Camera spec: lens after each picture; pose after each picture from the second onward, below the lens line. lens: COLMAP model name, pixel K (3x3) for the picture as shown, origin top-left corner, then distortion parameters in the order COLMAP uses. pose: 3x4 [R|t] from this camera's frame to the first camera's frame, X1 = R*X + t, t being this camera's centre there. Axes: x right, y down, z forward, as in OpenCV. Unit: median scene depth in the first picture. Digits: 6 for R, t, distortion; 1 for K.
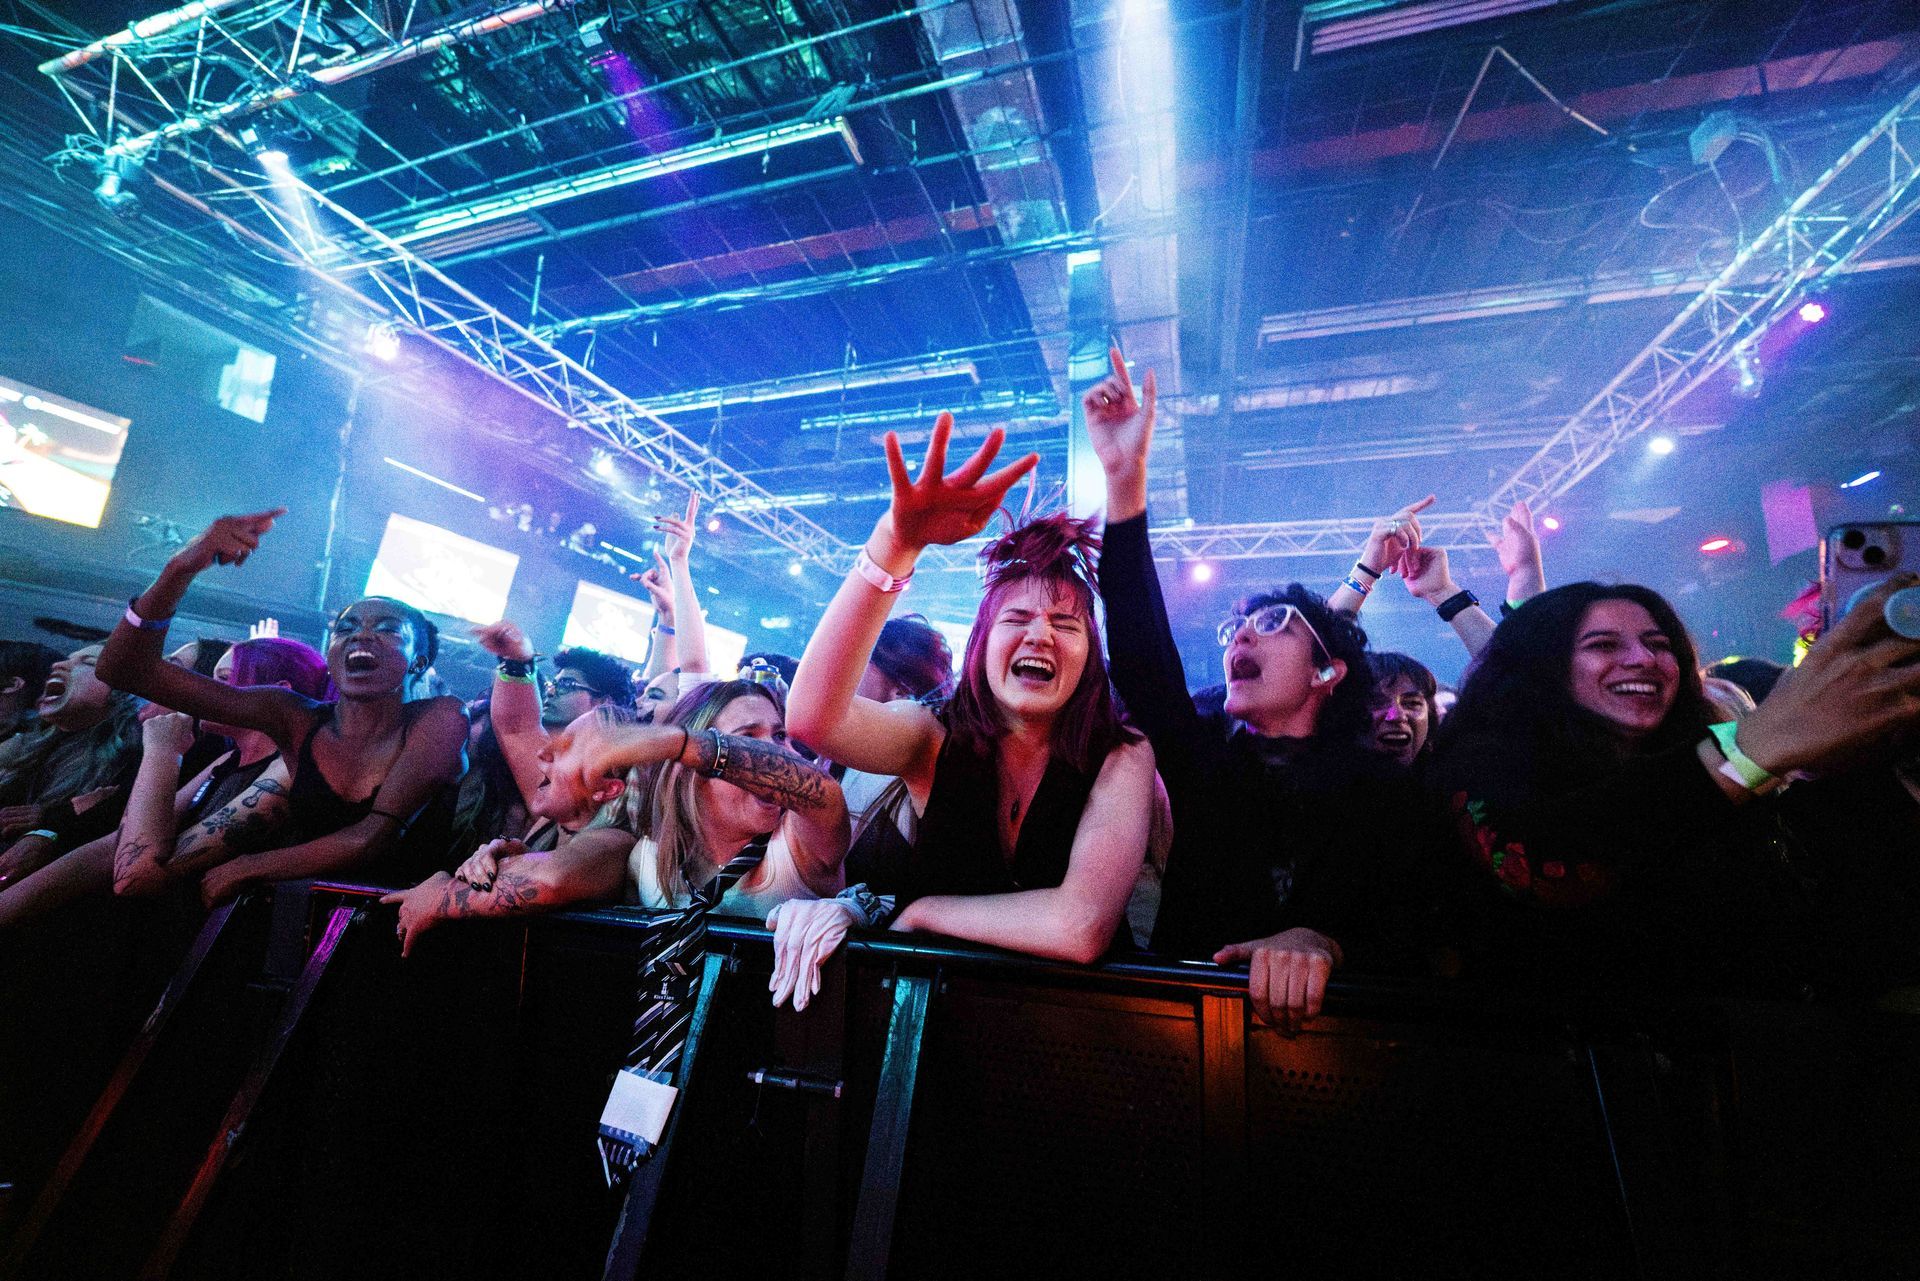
lens RADIAL K [[783.0, 0, 954.0], [0, 783.0, 647.4], [0, 0, 1]] dist [-0.026886, 0.003698]
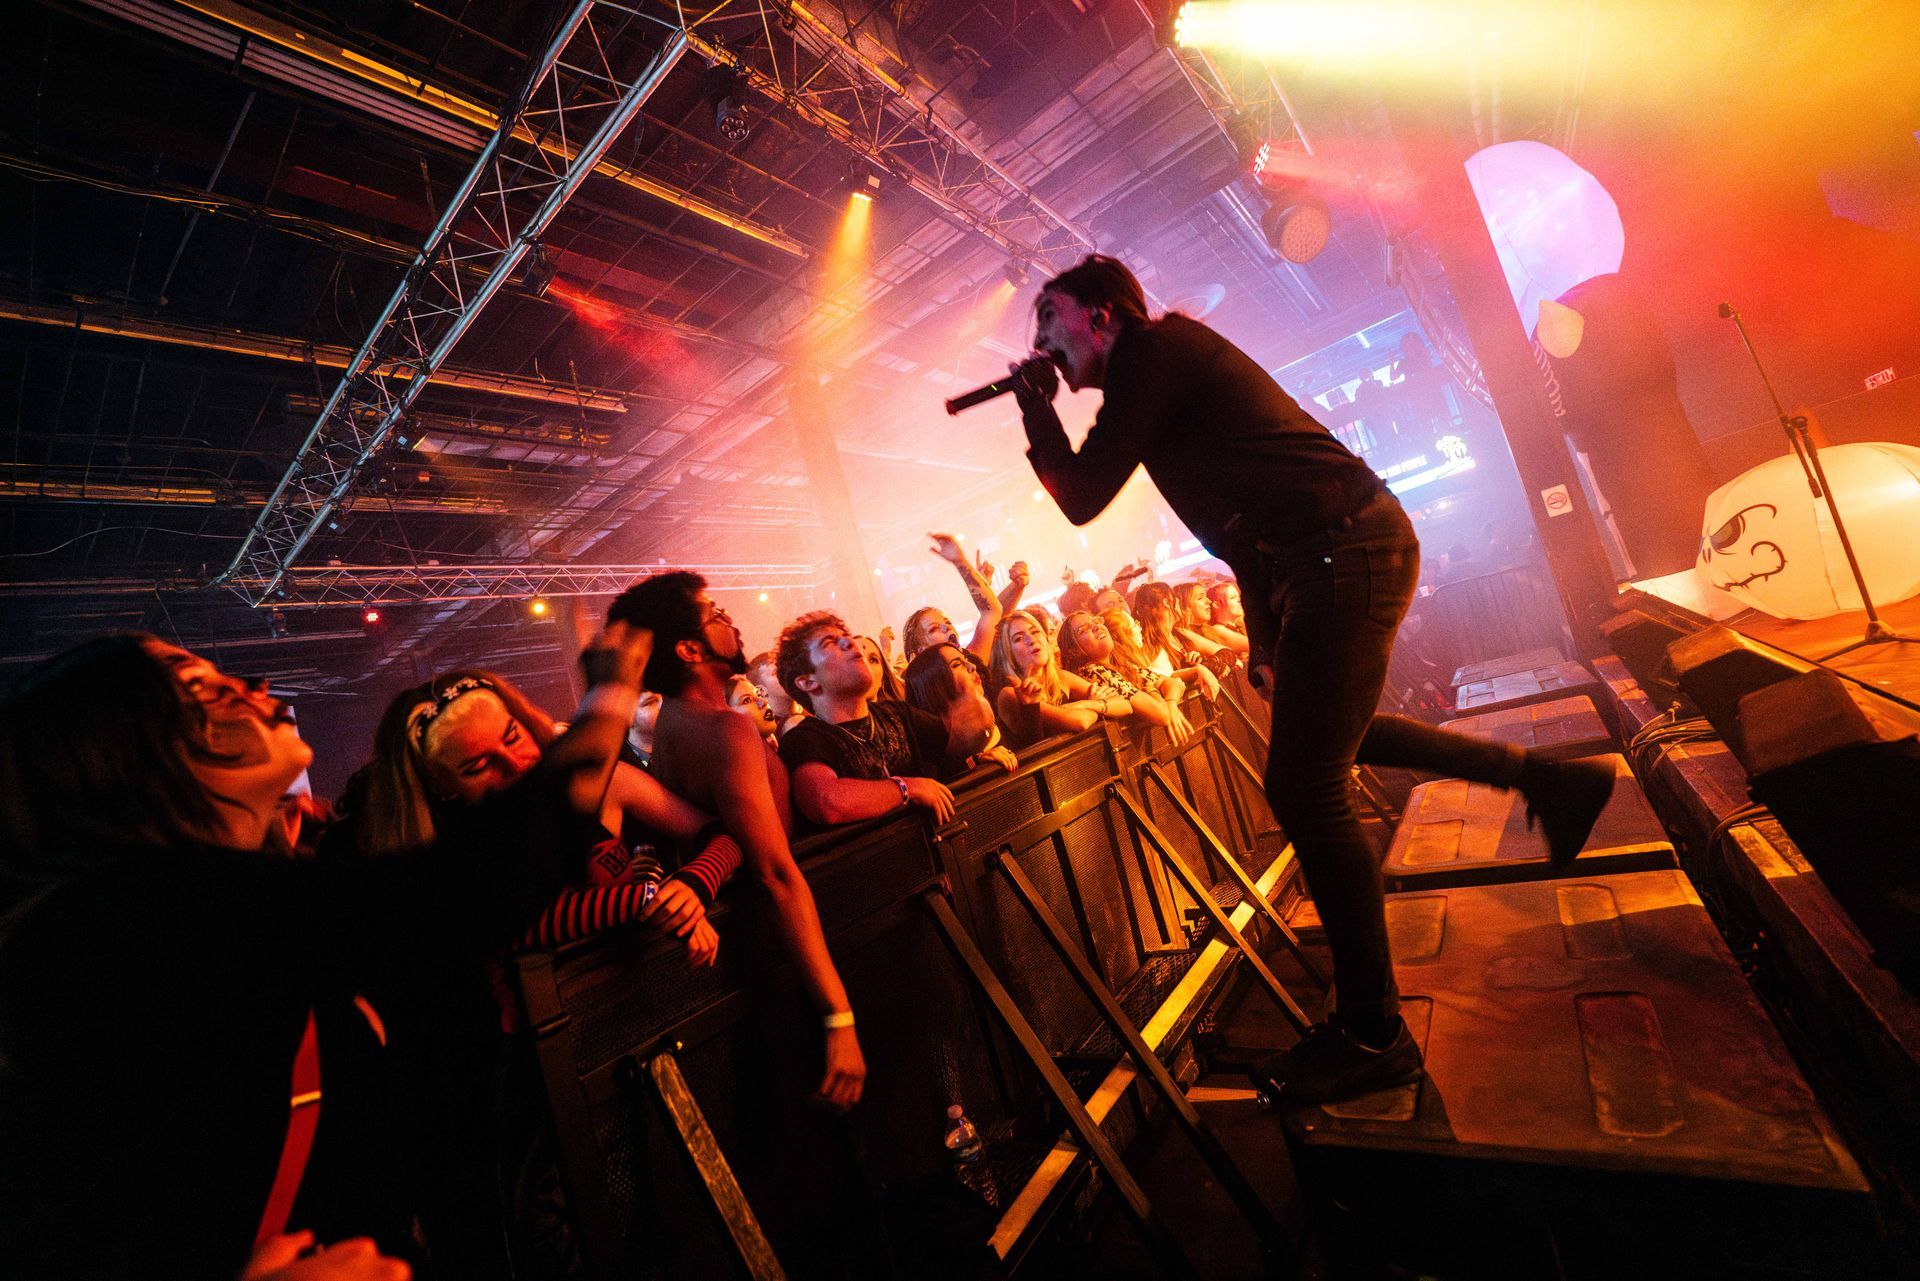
lens RADIAL K [[771.5, 0, 956.9], [0, 771.5, 647.9], [0, 0, 1]] dist [-0.035363, 0.004799]
pose [[0.310415, -0.044126, 0.949577, -1.132777], [0.119796, 0.992774, 0.006972, 0.038073], [-0.943023, 0.111591, 0.313458, 0.315042]]
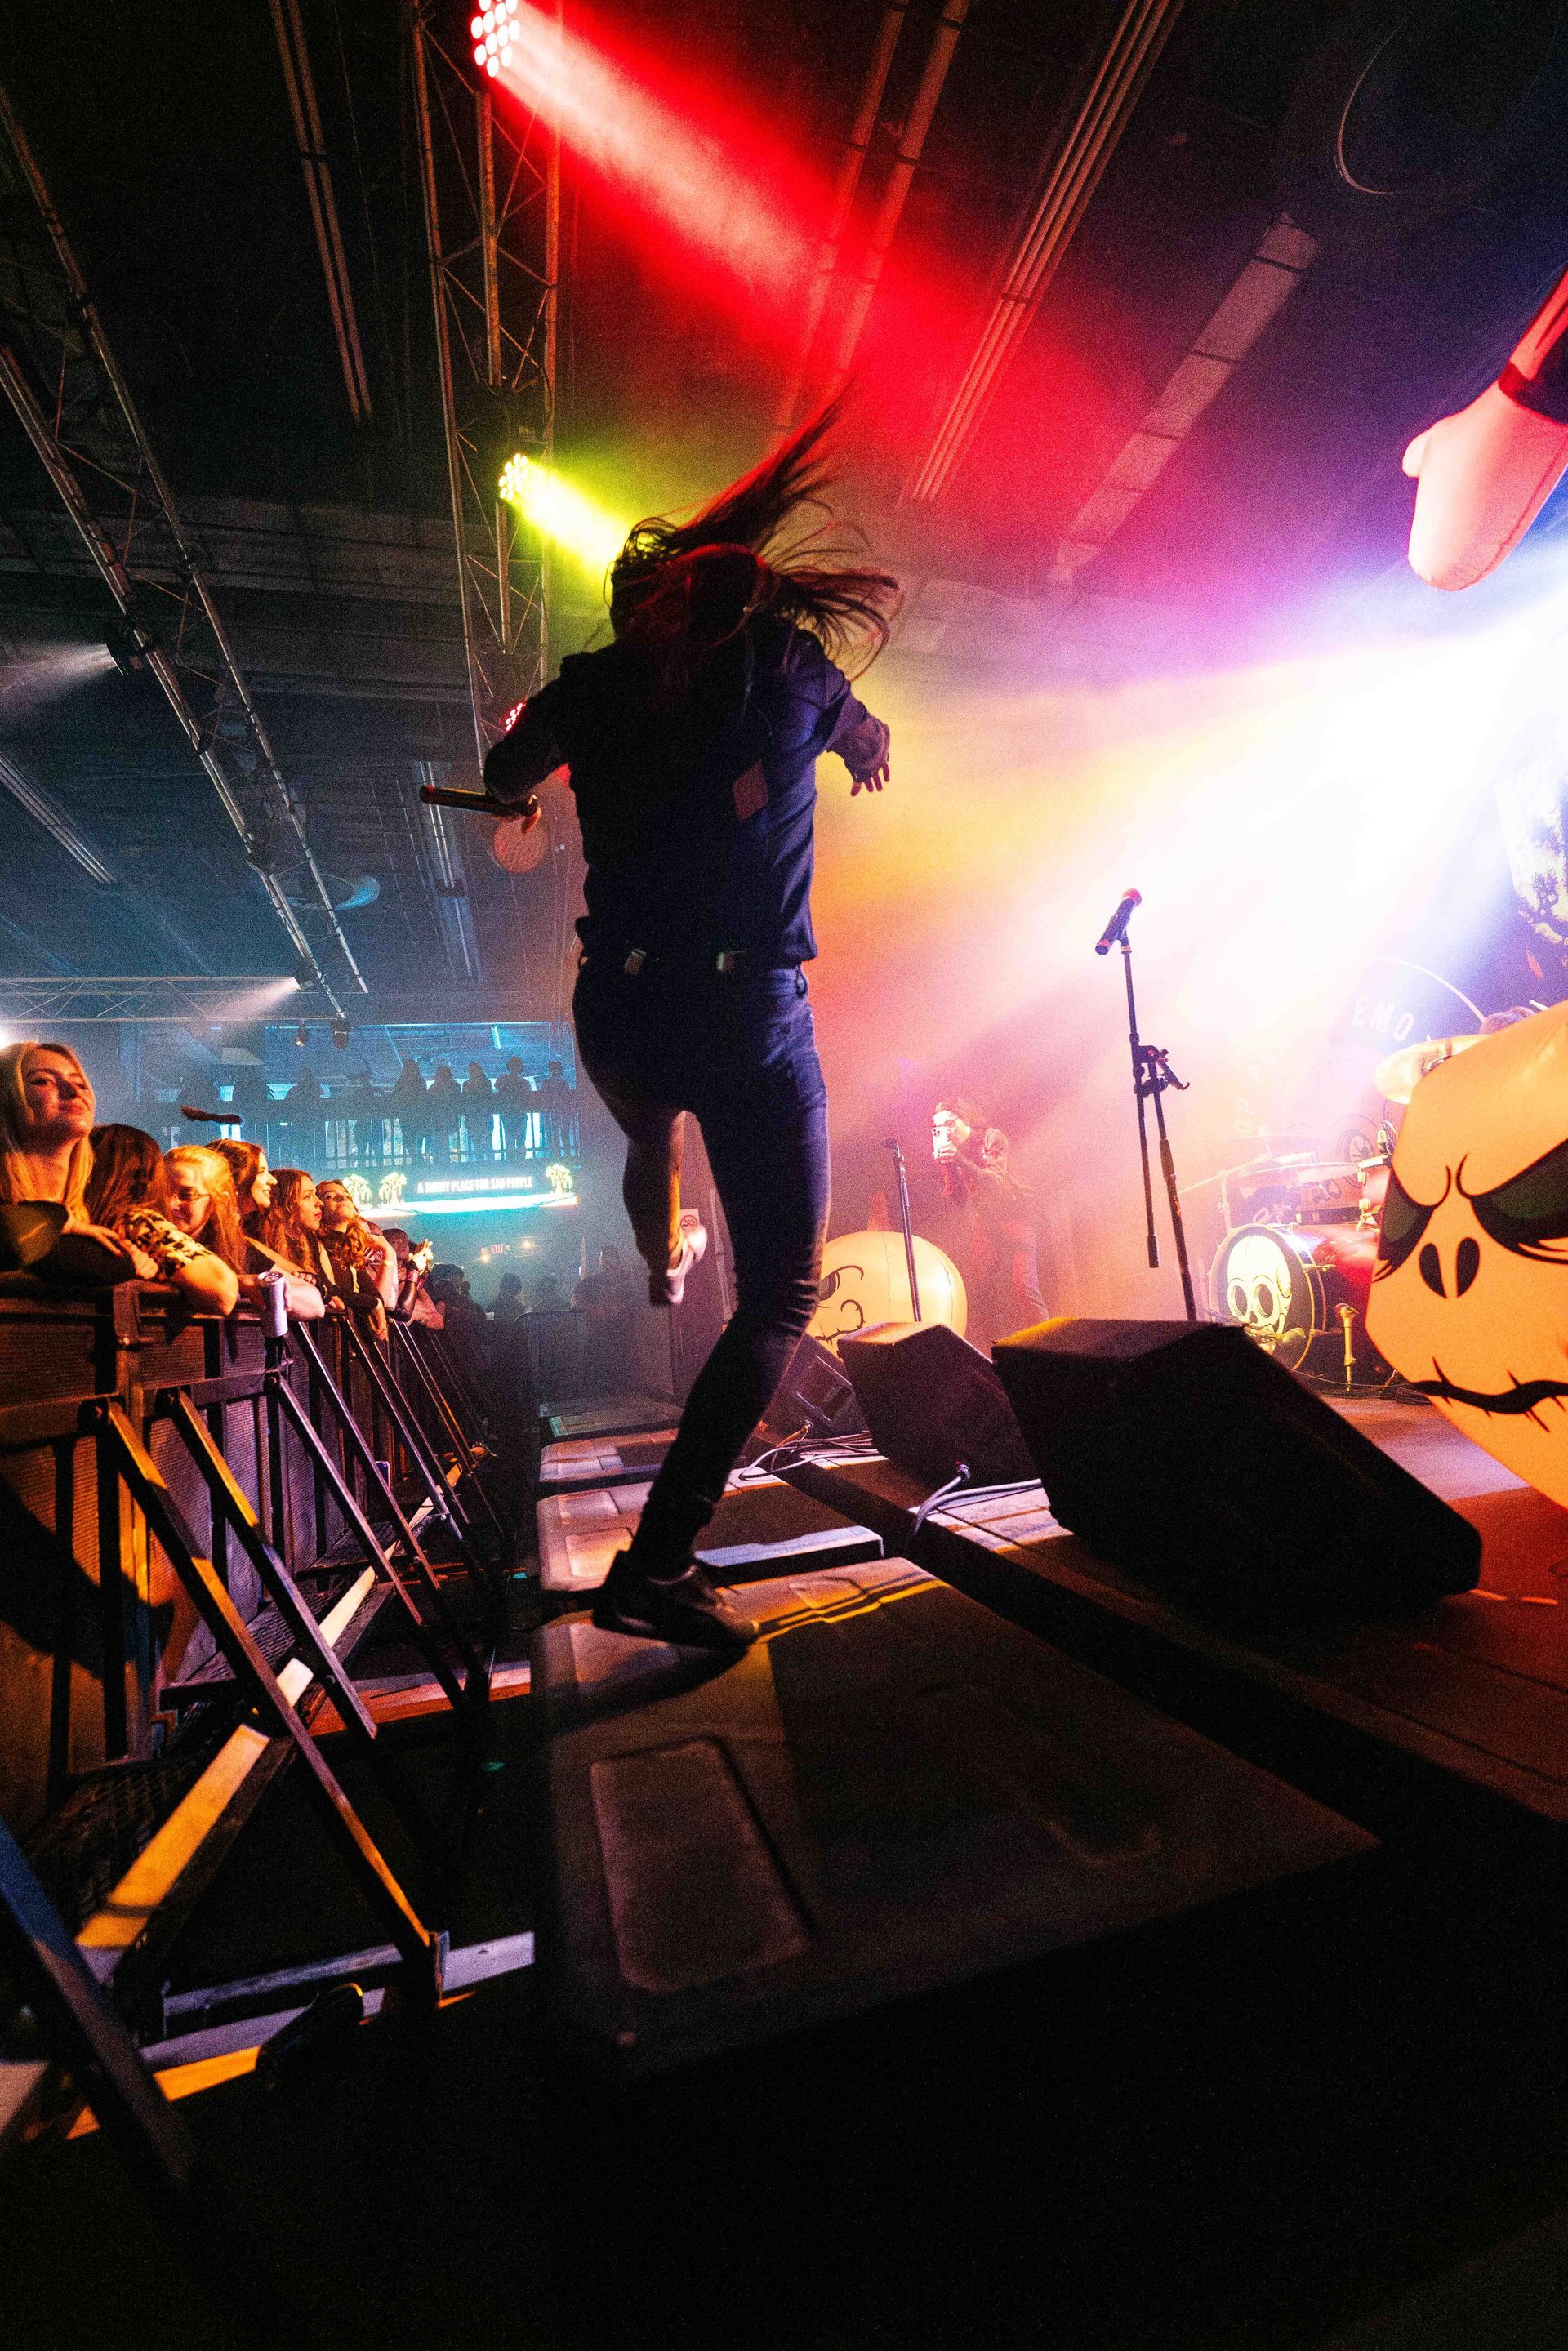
lens RADIAL K [[958.8, 0, 794.1], [0, 958.8, 1182.6], [0, 0, 1]] dist [-0.026886, 0.003698]
pose [[-0.535949, 0.130014, 0.834179, -1.027362], [-0.068510, 0.978115, -0.196465, 0.104130], [-0.841466, -0.162445, -0.515313, 0.358444]]
